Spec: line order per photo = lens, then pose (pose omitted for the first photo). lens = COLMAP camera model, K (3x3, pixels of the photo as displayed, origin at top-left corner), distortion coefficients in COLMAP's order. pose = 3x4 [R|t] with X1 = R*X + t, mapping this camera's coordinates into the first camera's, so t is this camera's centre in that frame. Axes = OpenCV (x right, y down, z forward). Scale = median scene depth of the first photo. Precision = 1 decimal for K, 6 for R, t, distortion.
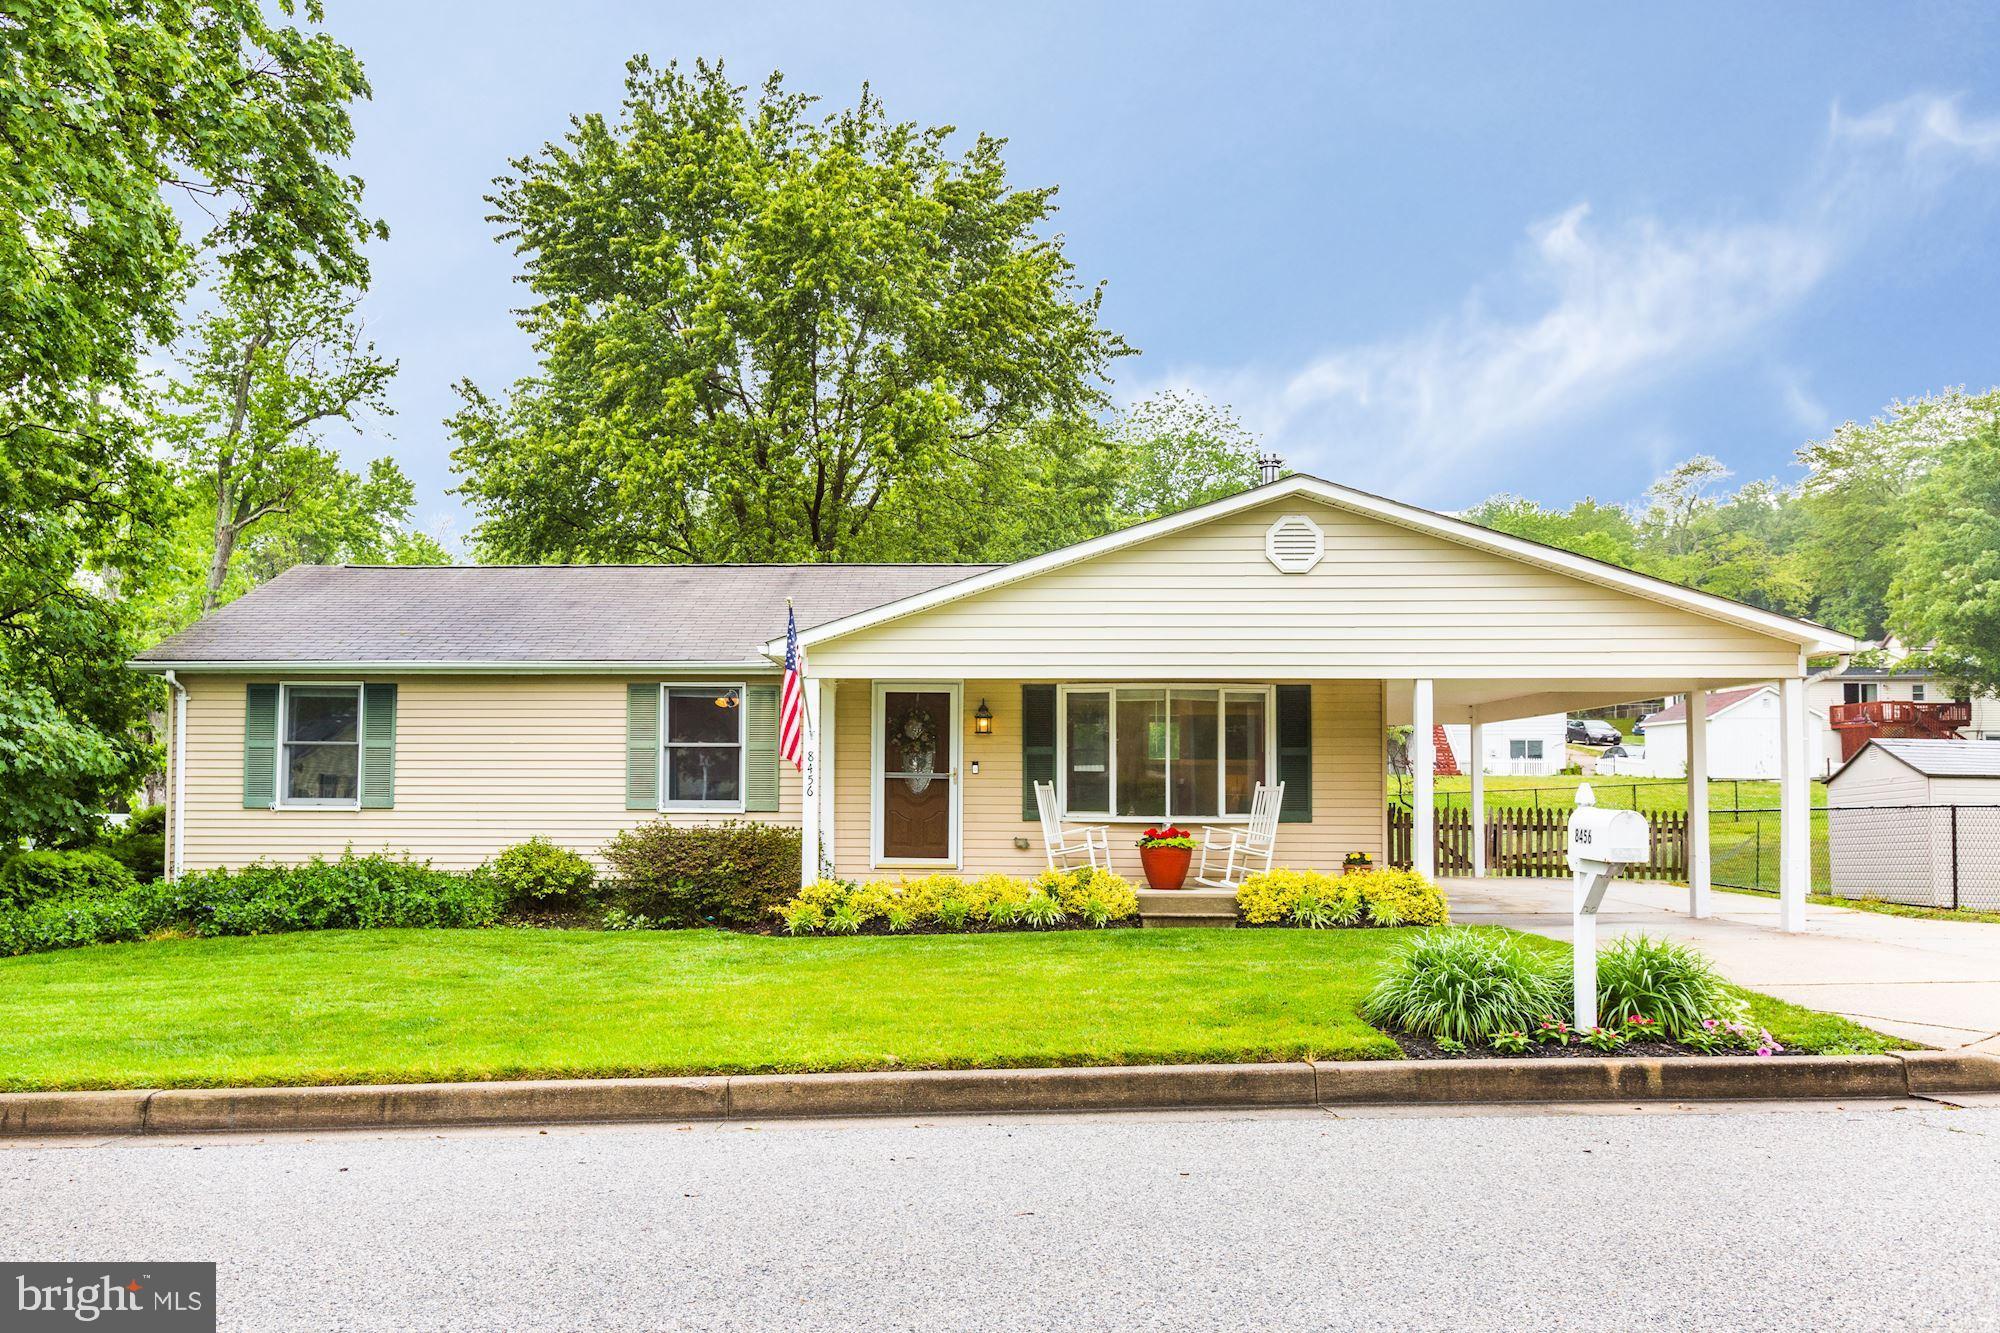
lens RADIAL K [[1486.9, 0, 1002.2], [0, 1486.9, 714.4], [0, 0, 1]] dist [0.008370, -0.006193]
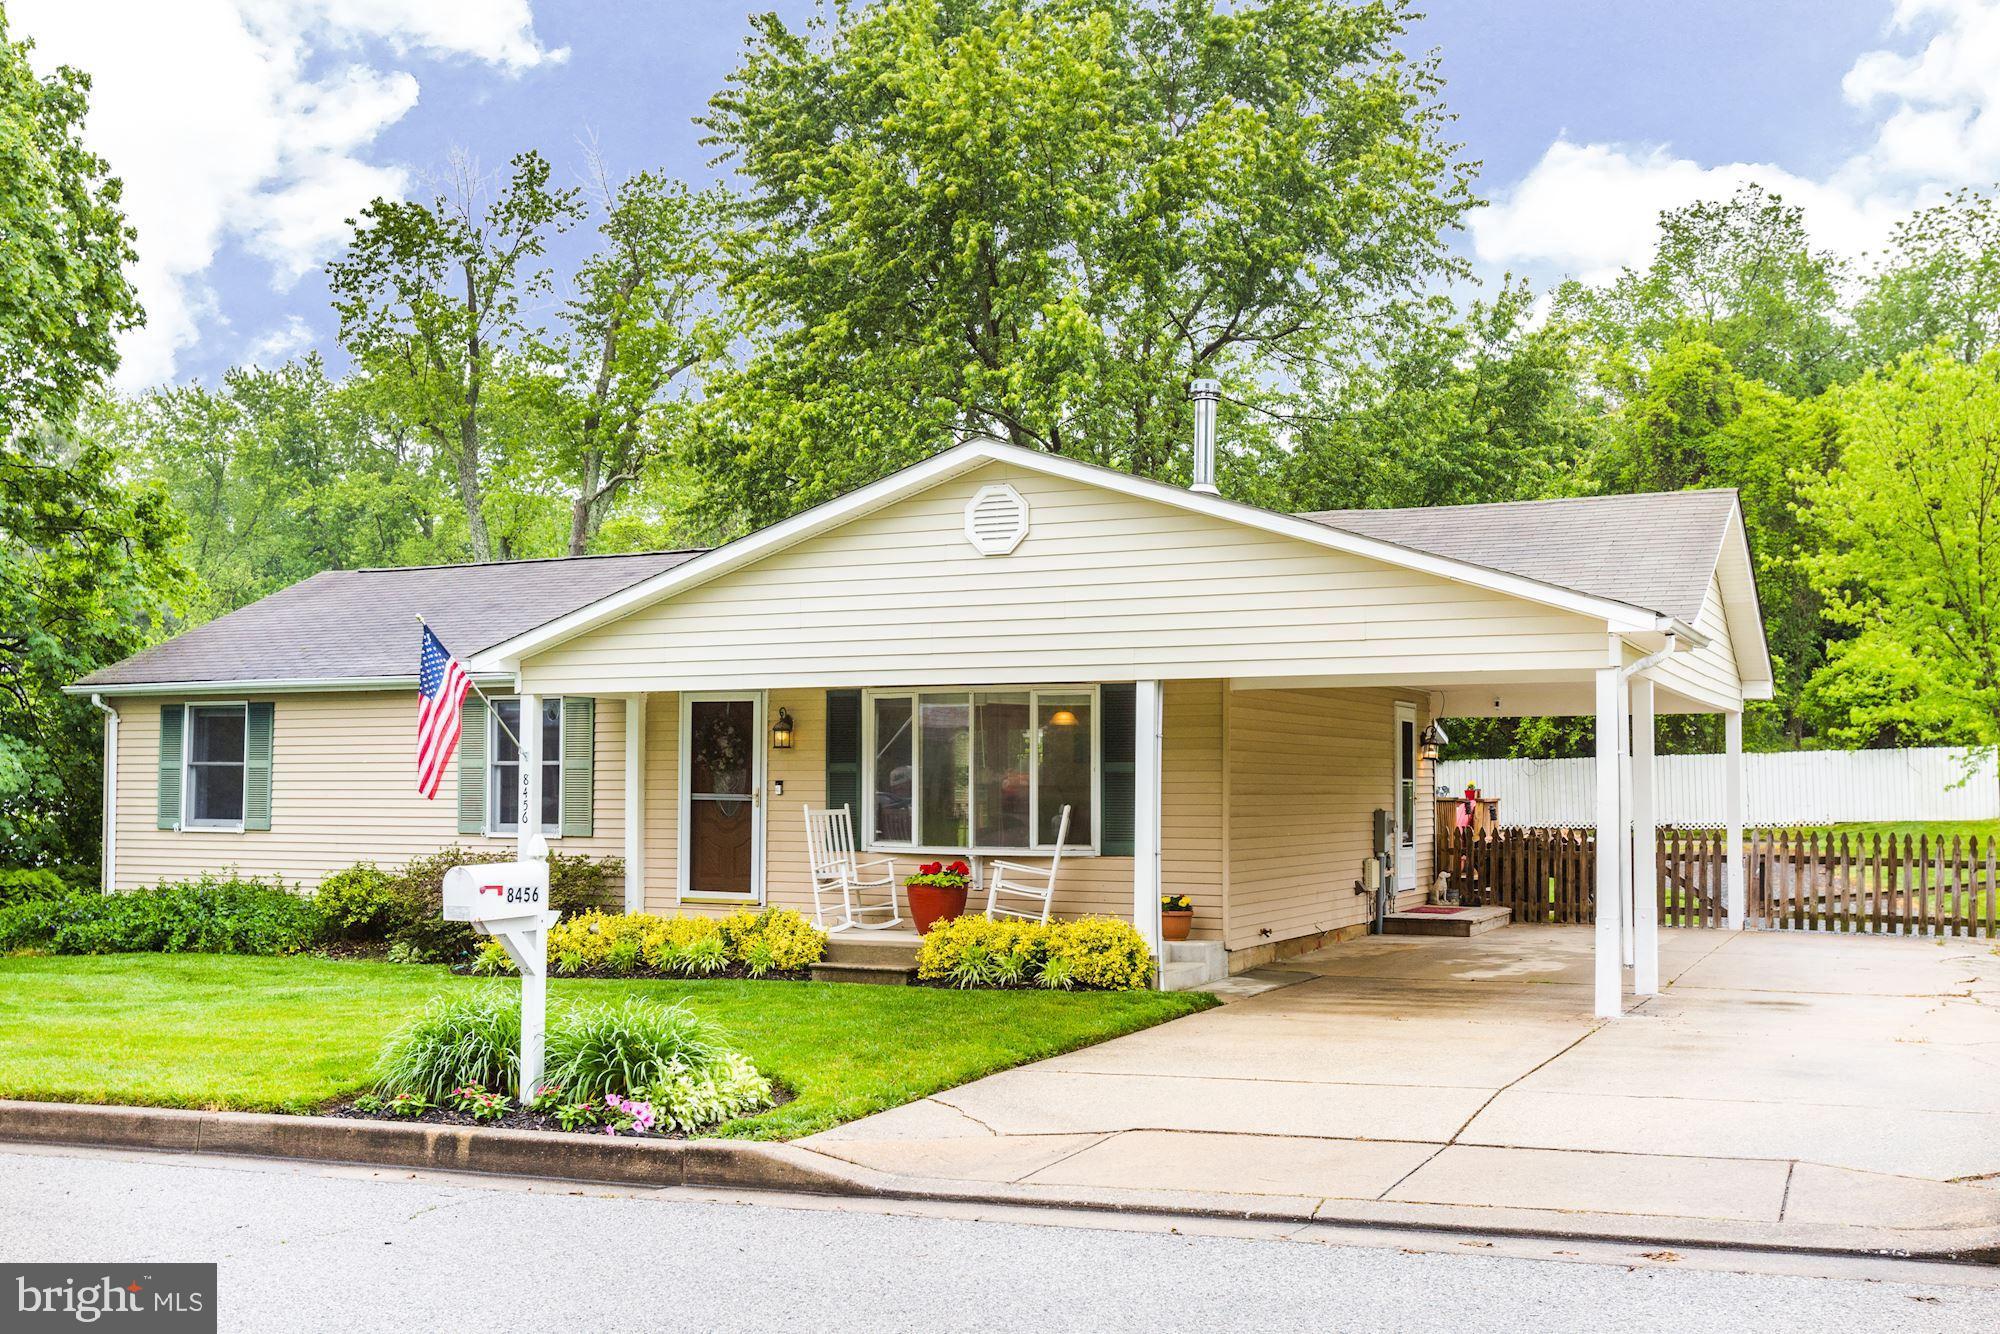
lens RADIAL K [[2015.0, 0, 1000.0], [0, 2015.0, 667.0], [0, 0, 1]] dist [-0.009713, 0.020786]
pose [[0.916282, -0.026101, -0.399682, 0.566327], [0.023588, 0.999659, -0.011204, -0.018124], [0.399838, 0.000839, 0.916585, -0.018641]]
